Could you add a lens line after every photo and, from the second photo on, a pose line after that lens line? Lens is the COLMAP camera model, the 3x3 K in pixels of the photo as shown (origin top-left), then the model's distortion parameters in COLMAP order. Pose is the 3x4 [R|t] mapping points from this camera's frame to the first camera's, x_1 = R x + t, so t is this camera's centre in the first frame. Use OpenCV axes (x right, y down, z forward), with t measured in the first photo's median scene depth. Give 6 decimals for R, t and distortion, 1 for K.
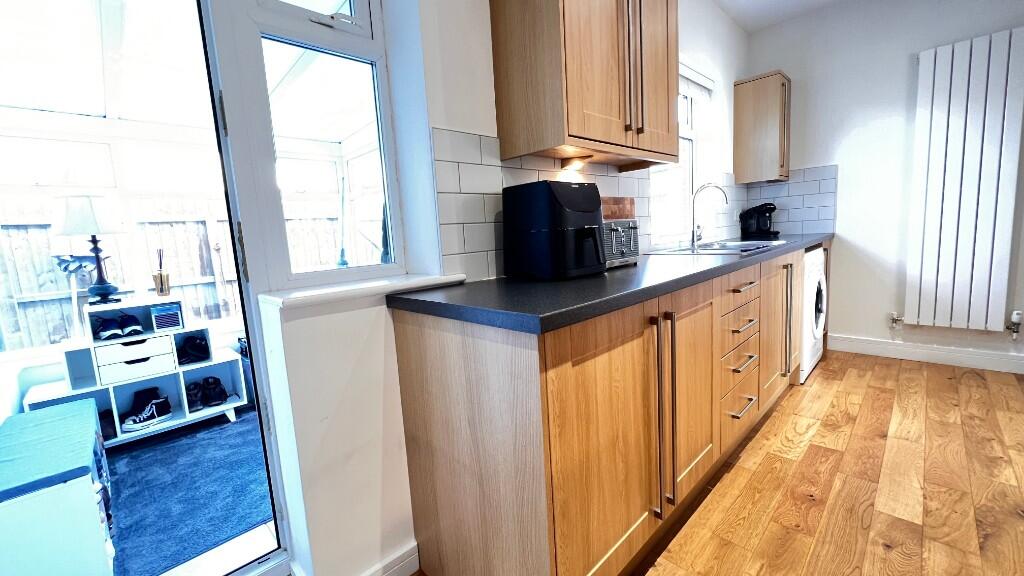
lens RADIAL K [[408.1, 0, 512.0], [0, 408.1, 288.0], [0, 0, 1]] dist [0.000252, 0.000356]
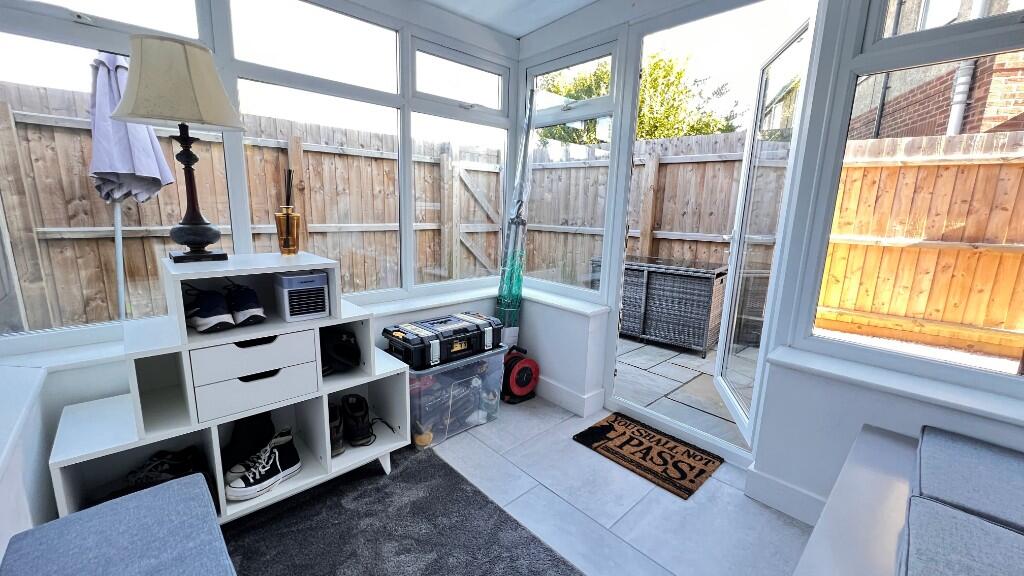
lens RADIAL K [[408.1, 0, 512.0], [0, 408.1, 288.0], [0, 0, 1]] dist [0.000252, 0.000356]
pose [[0.995809, 0.090170, -0.015290, -0.571008], [-0.088944, 0.993736, 0.067653, 0.000554], [0.021294, -0.066010, 0.997592, 0.467235]]
